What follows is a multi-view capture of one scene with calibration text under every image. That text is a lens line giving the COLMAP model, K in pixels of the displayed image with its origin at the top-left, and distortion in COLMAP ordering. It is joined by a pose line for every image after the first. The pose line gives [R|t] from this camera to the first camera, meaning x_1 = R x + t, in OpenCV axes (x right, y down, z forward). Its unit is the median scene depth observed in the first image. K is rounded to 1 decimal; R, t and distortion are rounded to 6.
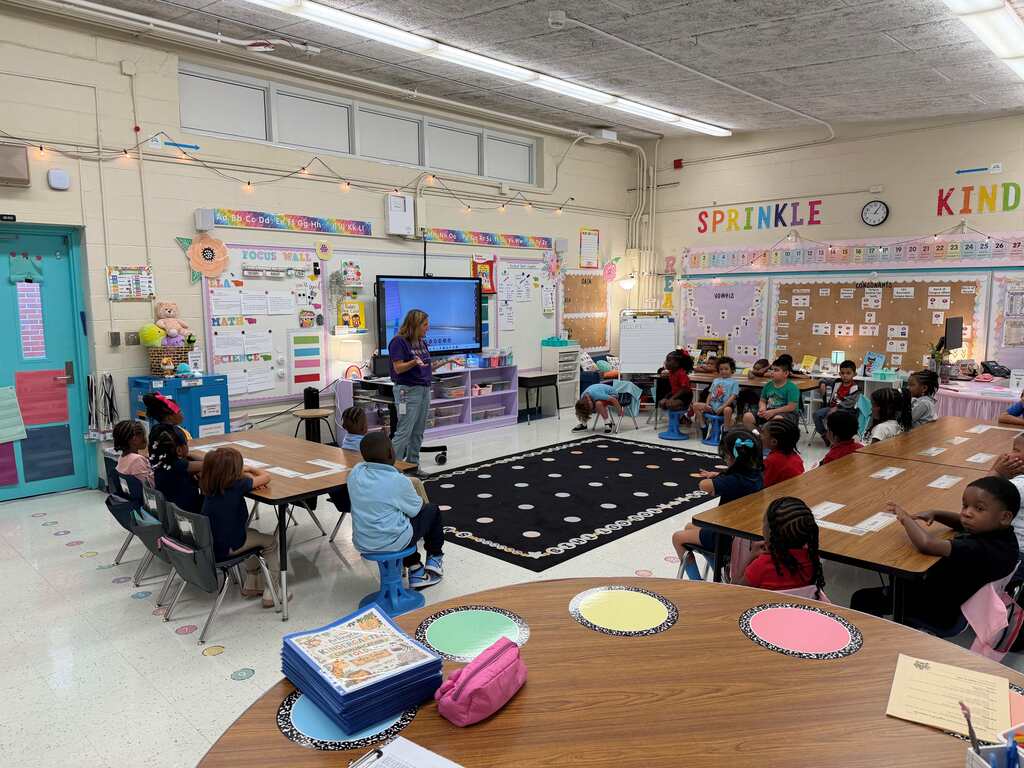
lens RADIAL K [[726.0, 0, 516.5], [0, 726.0, 386.5], [0, 0, 1]] dist [-0.004173, -0.031188]
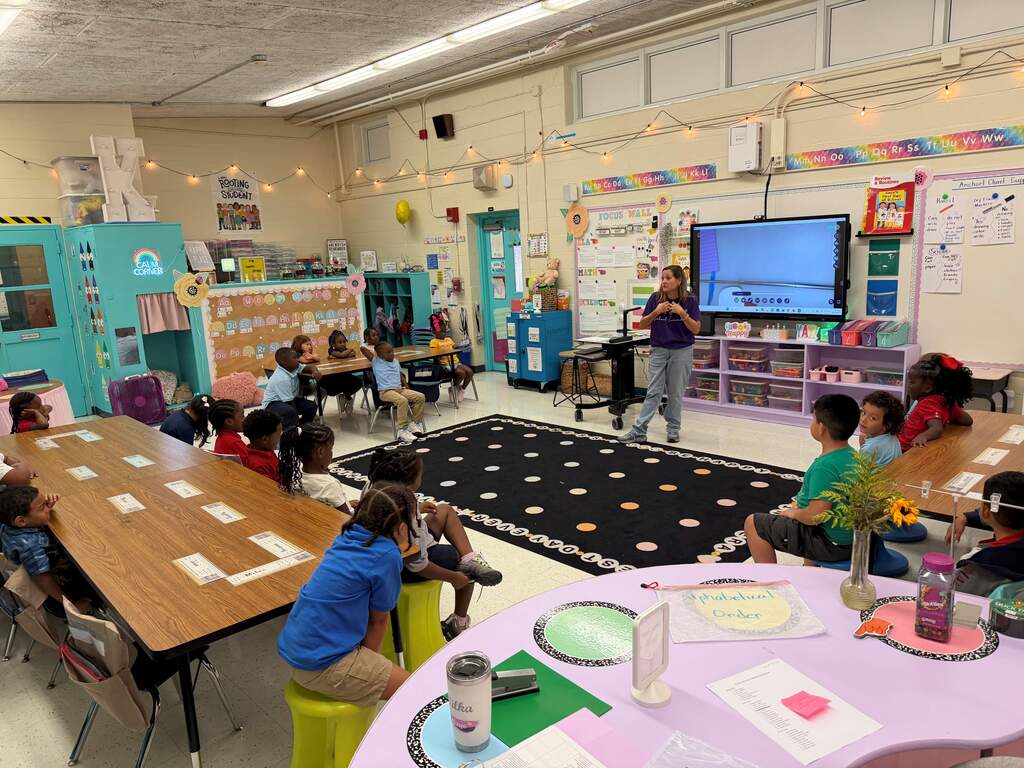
lens RADIAL K [[726.0, 0, 518.2], [0, 726.0, 387.2], [0, 0, 1]] dist [-0.004173, -0.031188]
pose [[-0.049681, 0.182433, -0.981962, 0.809223], [-0.078426, 0.979428, 0.185930, -0.111031], [0.995681, 0.086249, -0.034351, 0.878371]]
